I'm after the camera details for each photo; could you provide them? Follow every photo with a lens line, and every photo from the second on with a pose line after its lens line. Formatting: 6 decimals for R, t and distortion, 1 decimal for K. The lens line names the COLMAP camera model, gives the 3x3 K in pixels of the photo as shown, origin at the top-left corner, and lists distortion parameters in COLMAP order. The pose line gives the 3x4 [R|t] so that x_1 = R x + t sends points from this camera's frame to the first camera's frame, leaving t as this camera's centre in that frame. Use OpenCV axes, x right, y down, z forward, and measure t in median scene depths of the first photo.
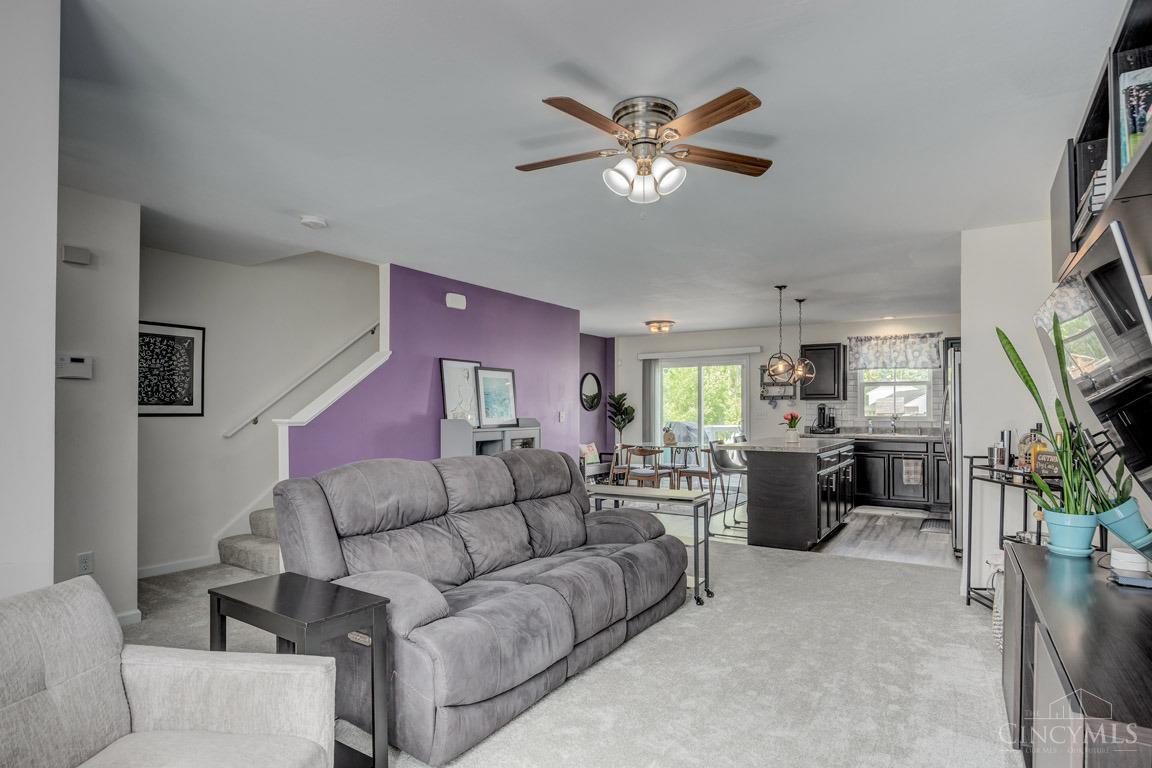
lens RADIAL K [[604.3, 0, 573.3], [0, 604.3, 403.1], [0, 0, 1]] dist [0.000738, 0.000031]
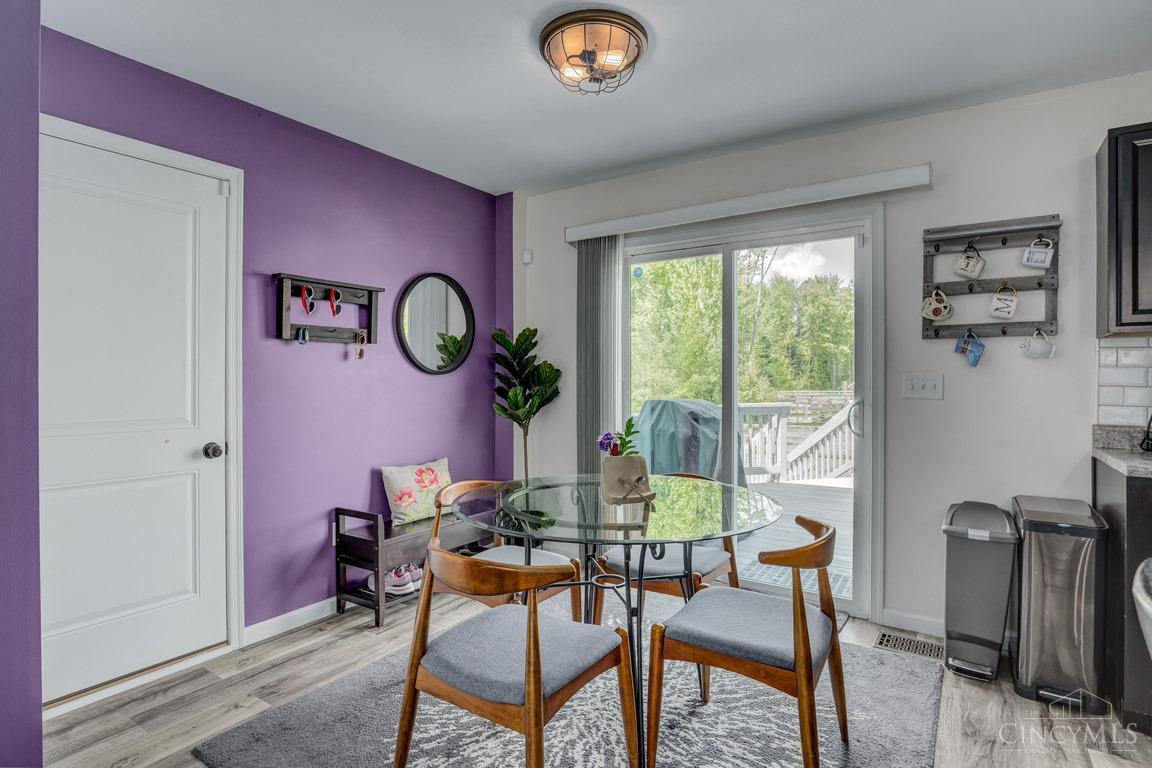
lens RADIAL K [[597.5, 0, 573.3], [0, 597.5, 379.4], [0, 0, 1]] dist [-0.046753, 0.016568]
pose [[0.999924, 0.004780, -0.011401, 0.127345], [-0.004659, 0.999932, 0.010649, 0.013060], [0.011451, -0.010595, 0.999878, 0.677450]]
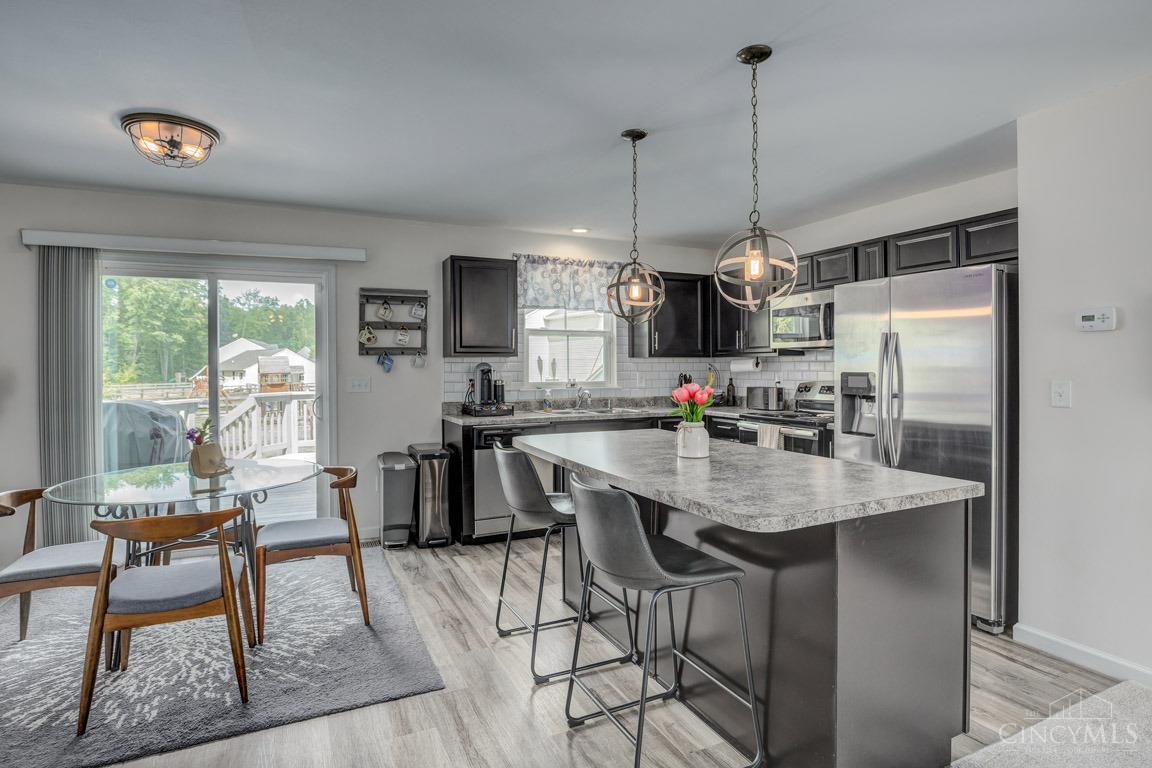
lens RADIAL K [[597.5, 0, 573.3], [0, 597.5, 379.4], [0, 0, 1]] dist [-0.046753, 0.016568]
pose [[0.524755, -0.019289, 0.851035, -0.022335], [-0.001692, 0.999718, 0.023702, 0.002612], [-0.851252, -0.013878, 0.524574, 0.573728]]
